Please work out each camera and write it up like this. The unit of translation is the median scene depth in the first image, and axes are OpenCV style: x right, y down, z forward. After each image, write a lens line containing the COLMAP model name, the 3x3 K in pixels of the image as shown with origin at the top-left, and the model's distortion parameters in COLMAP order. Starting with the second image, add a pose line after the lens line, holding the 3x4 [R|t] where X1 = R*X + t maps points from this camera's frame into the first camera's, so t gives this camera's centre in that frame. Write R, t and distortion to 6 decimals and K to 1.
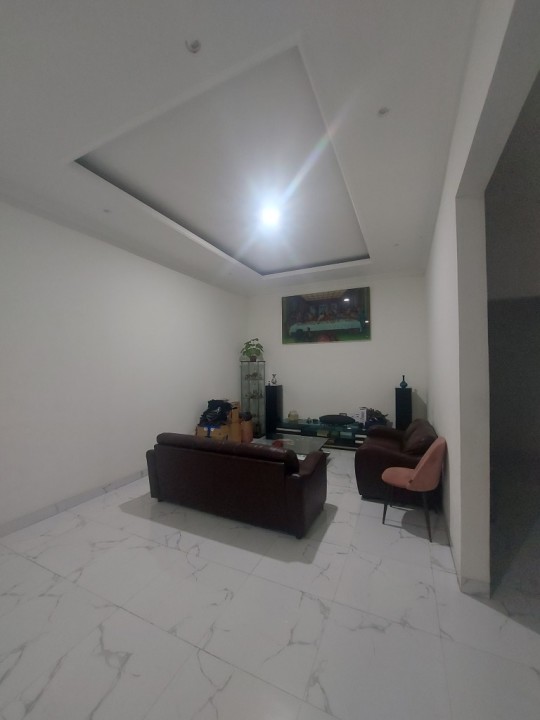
lens RADIAL K [[289.2, 0, 268.4], [0, 289.2, 361.8], [0, 0, 1]] dist [-0.004540, 0.000115]
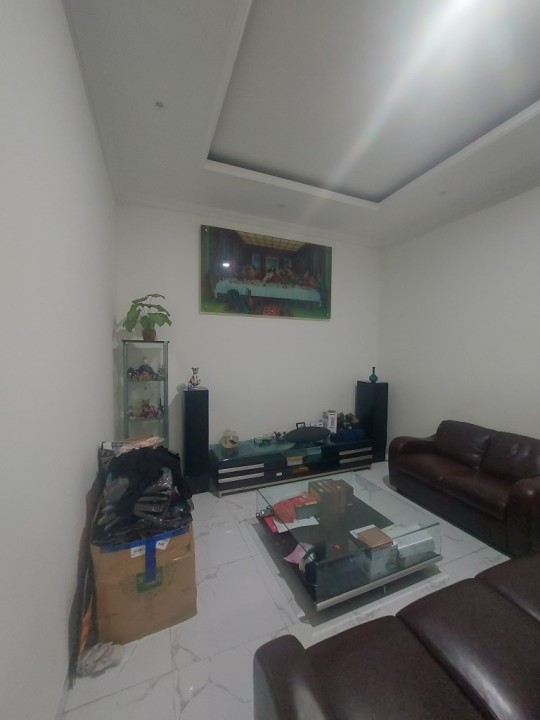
lens RADIAL K [[289.2, 0, 271.4], [0, 289.2, 361.5], [0, 0, 1]] dist [-0.004540, 0.000115]
pose [[0.672526, -0.002773, 0.740068, -0.280284], [-0.026480, 0.999263, 0.027807, 0.013920], [-0.739600, -0.038298, 0.671956, 0.560824]]
